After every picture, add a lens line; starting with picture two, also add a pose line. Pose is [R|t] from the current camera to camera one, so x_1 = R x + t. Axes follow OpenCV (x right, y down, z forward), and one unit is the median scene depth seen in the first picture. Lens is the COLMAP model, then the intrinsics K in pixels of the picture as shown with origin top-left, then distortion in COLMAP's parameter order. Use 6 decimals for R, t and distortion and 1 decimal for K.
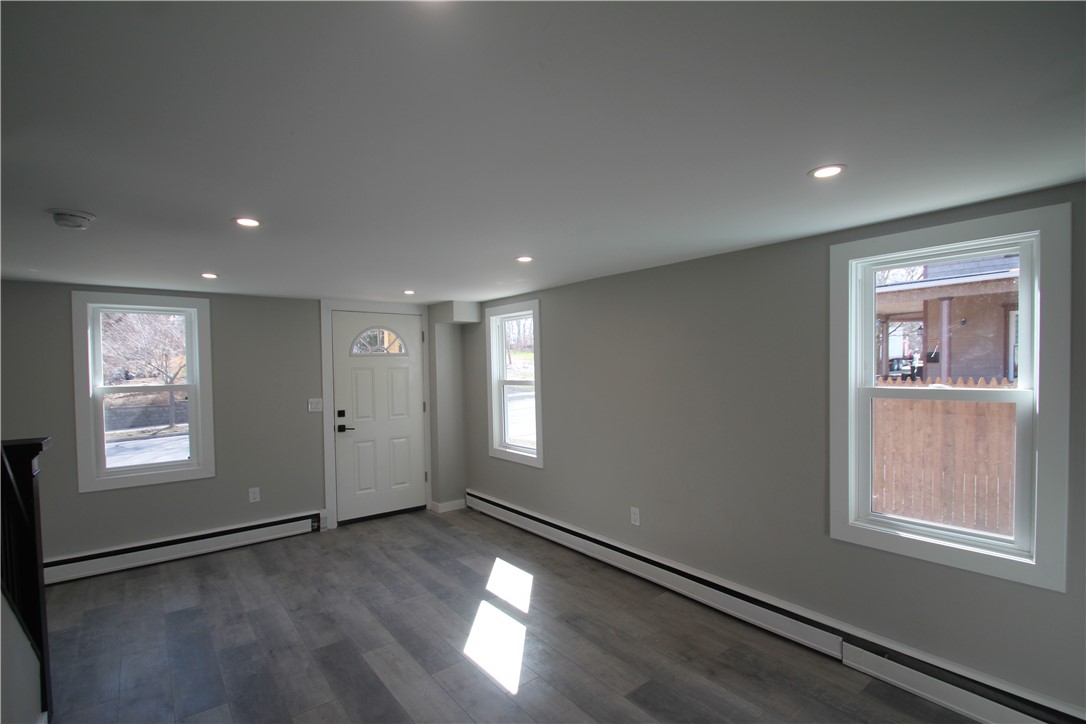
lens RADIAL K [[499.9, 0, 542.0], [0, 499.9, 380.1], [0, 0, 1]] dist [0.014202, -0.019212]
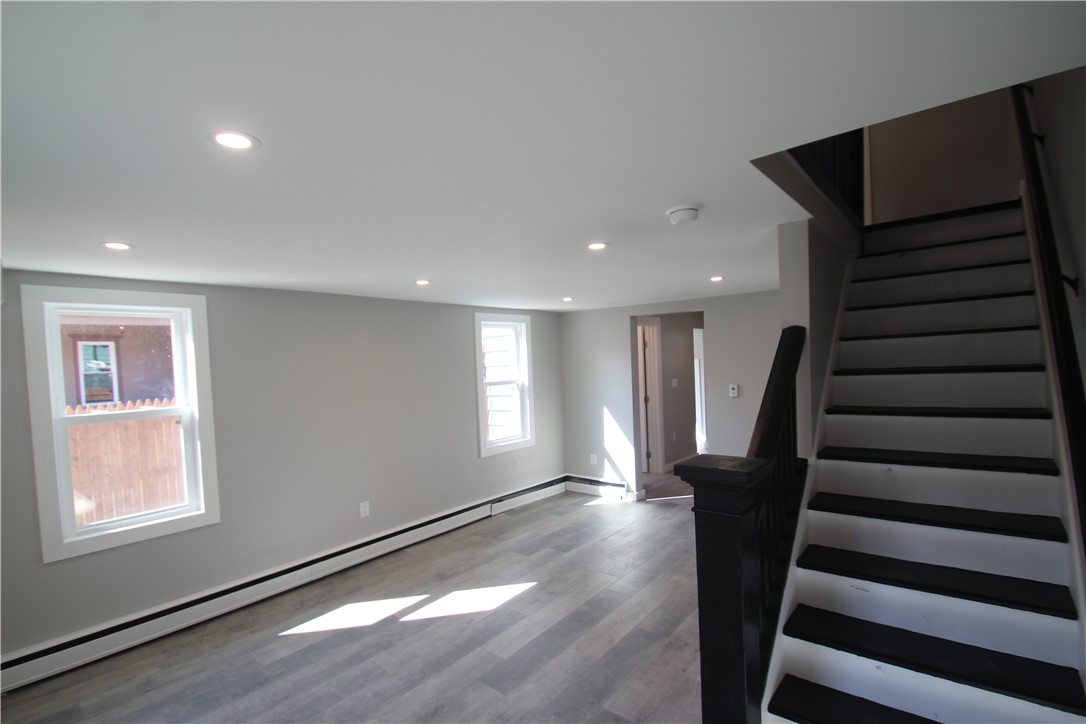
lens RADIAL K [[499.9, 0, 542.0], [0, 499.9, 380.1], [0, 0, 1]] dist [0.014202, -0.019212]
pose [[-0.206090, -0.010904, 0.978472, -0.884049], [0.078071, 0.996567, 0.027550, -0.019512], [-0.975414, 0.082068, -0.204531, 0.712822]]
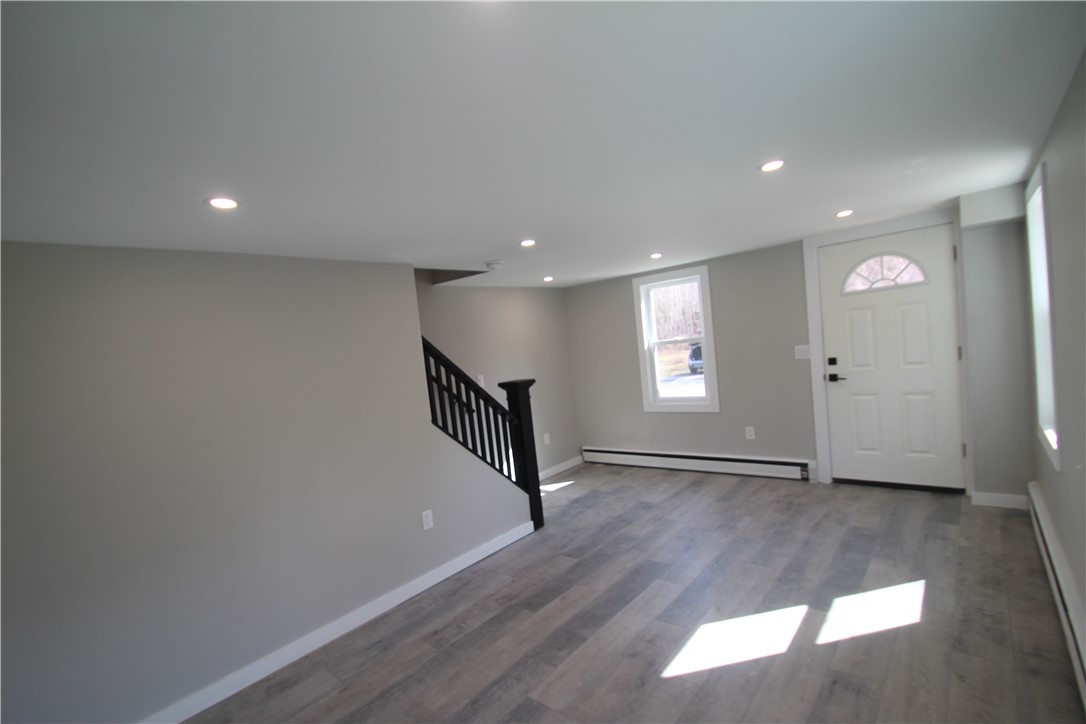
lens RADIAL K [[499.9, 0, 542.0], [0, 499.9, 380.1], [0, 0, 1]] dist [0.014202, -0.019212]
pose [[0.187720, 0.062944, -0.980204, 0.454045], [0.077198, 0.993912, 0.078609, -0.012938], [0.979184, -0.090426, 0.181717, 0.374606]]
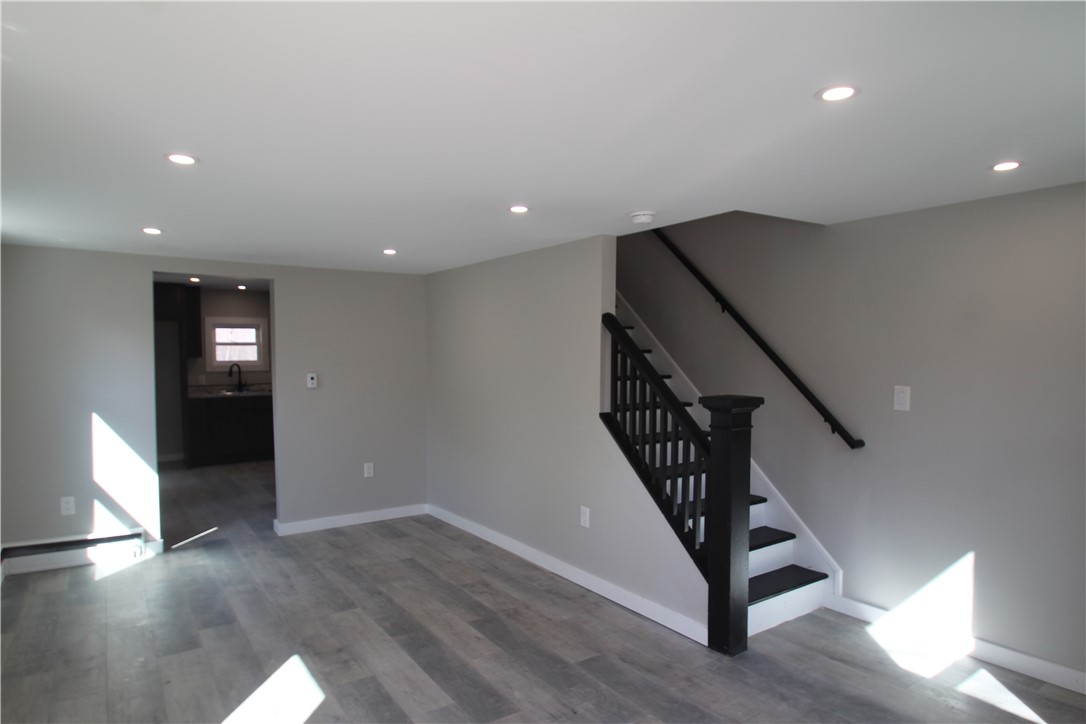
lens RADIAL K [[640.2, 0, 544.7], [0, 640.2, 384.3], [0, 0, 1]] dist [-0.010284, -0.019285]
pose [[-0.997370, 0.011081, 0.071622, -0.378544], [0.017007, 0.996432, 0.082668, -0.017488], [-0.070450, 0.083668, -0.994000, 1.269366]]
